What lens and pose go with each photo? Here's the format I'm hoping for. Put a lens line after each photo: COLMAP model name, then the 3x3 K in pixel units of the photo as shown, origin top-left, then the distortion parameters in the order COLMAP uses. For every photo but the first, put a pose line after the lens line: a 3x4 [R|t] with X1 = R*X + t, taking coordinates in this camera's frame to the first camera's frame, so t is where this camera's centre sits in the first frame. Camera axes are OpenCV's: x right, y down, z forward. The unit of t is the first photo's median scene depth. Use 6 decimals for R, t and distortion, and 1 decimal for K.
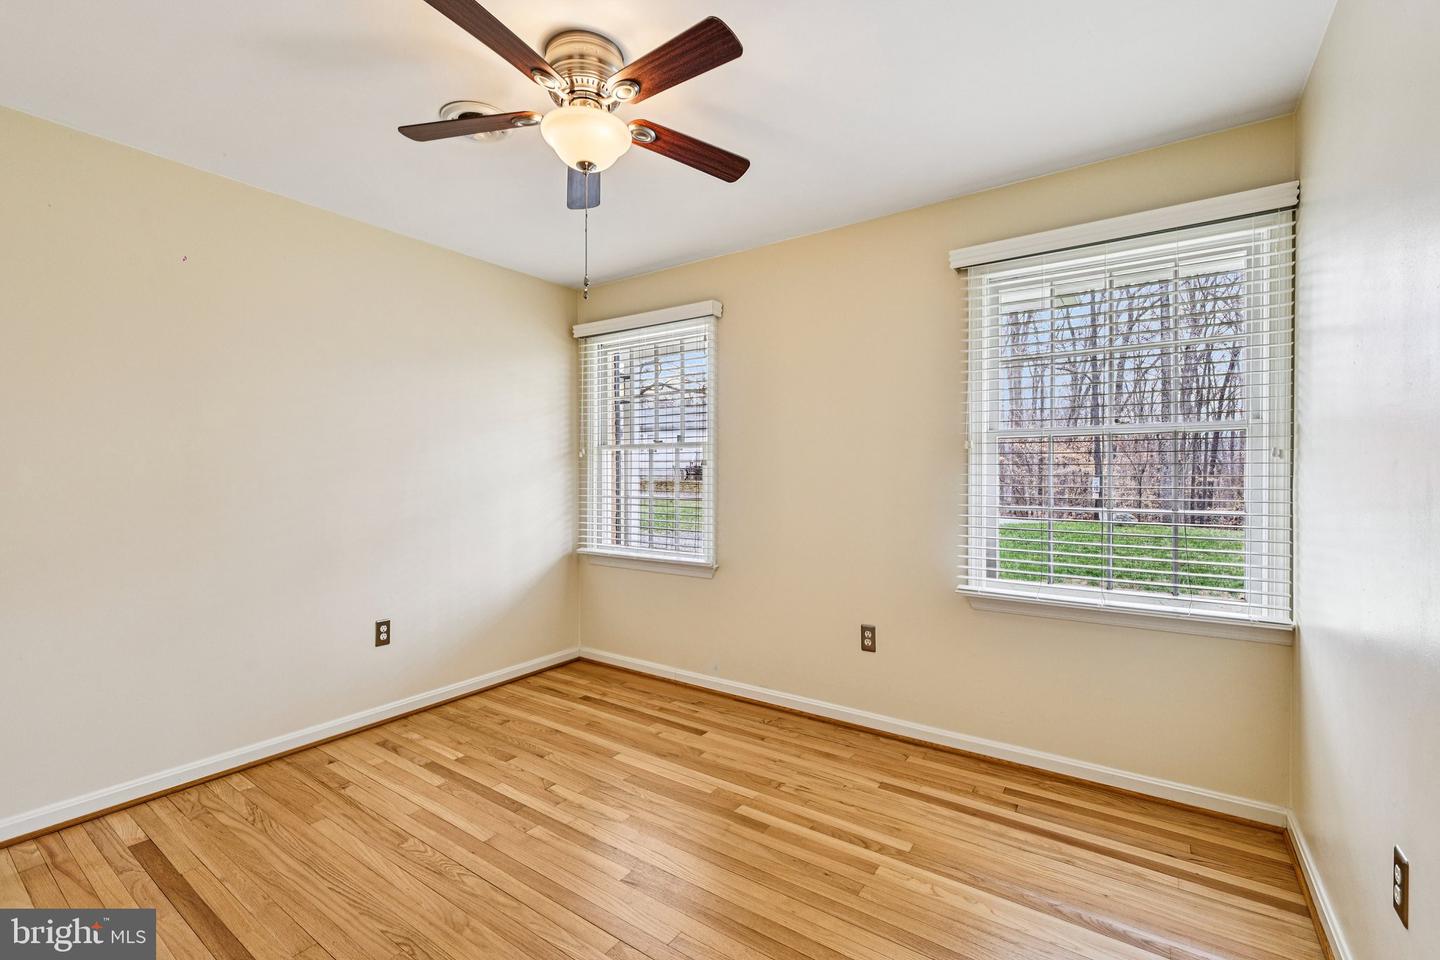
lens RADIAL K [[628.1, 0, 725.2], [0, 628.1, 481.4], [0, 0, 1]] dist [0.000195, 0.000231]
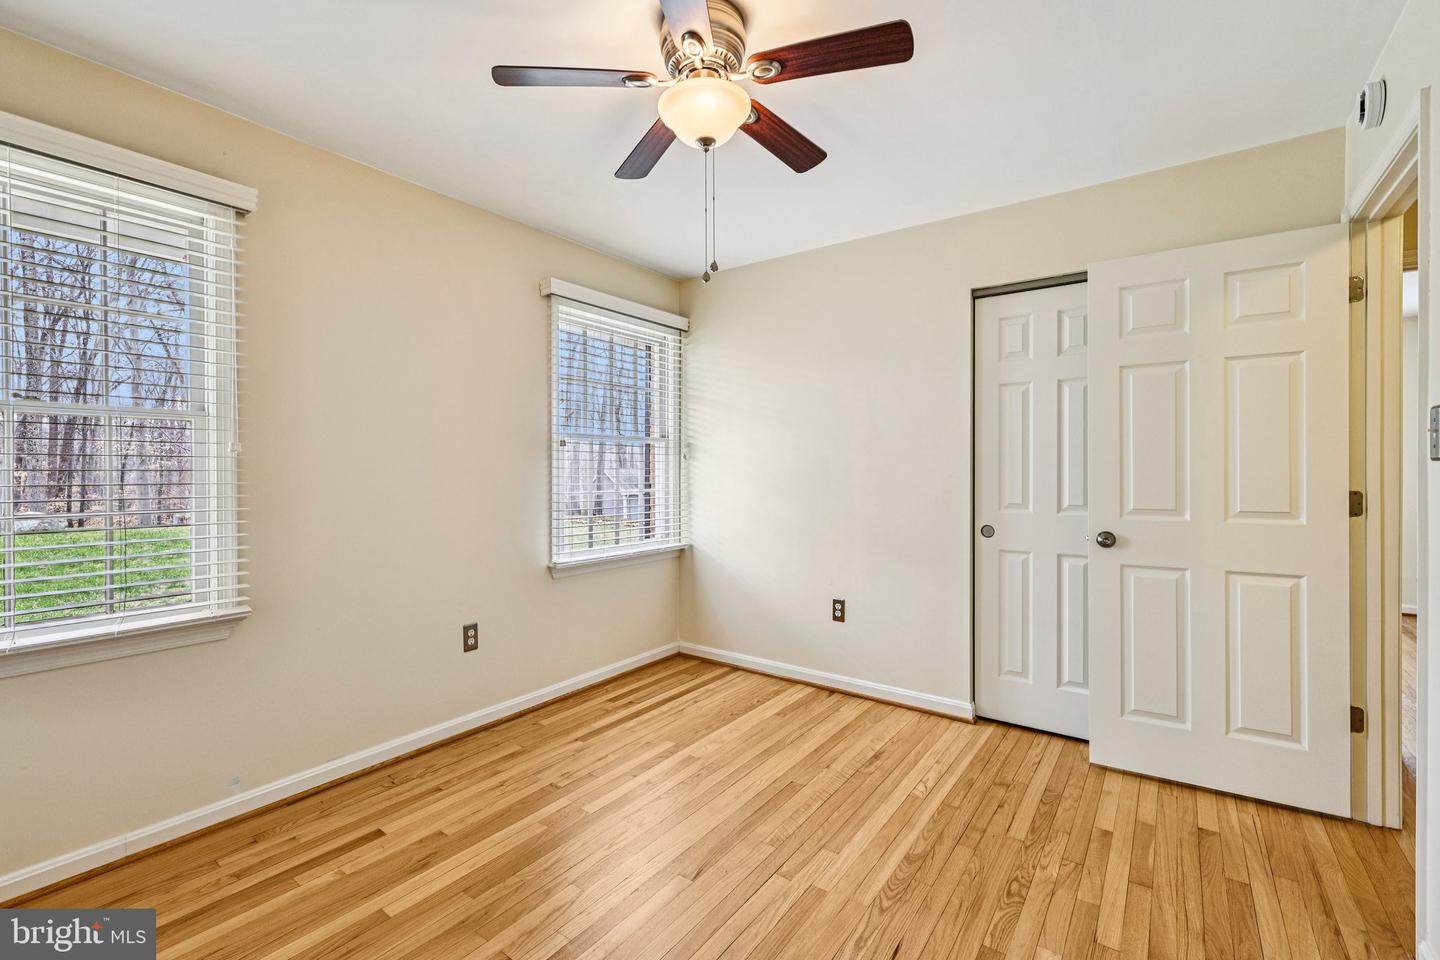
lens RADIAL K [[628.1, 0, 724.1], [0, 628.1, 473.4], [0, 0, 1]] dist [0.000195, 0.000231]
pose [[0.014225, -0.011115, 0.999837, -0.815071], [0.008211, 0.999906, 0.010999, -0.011372], [-0.999865, 0.008053, 0.014315, 0.661536]]
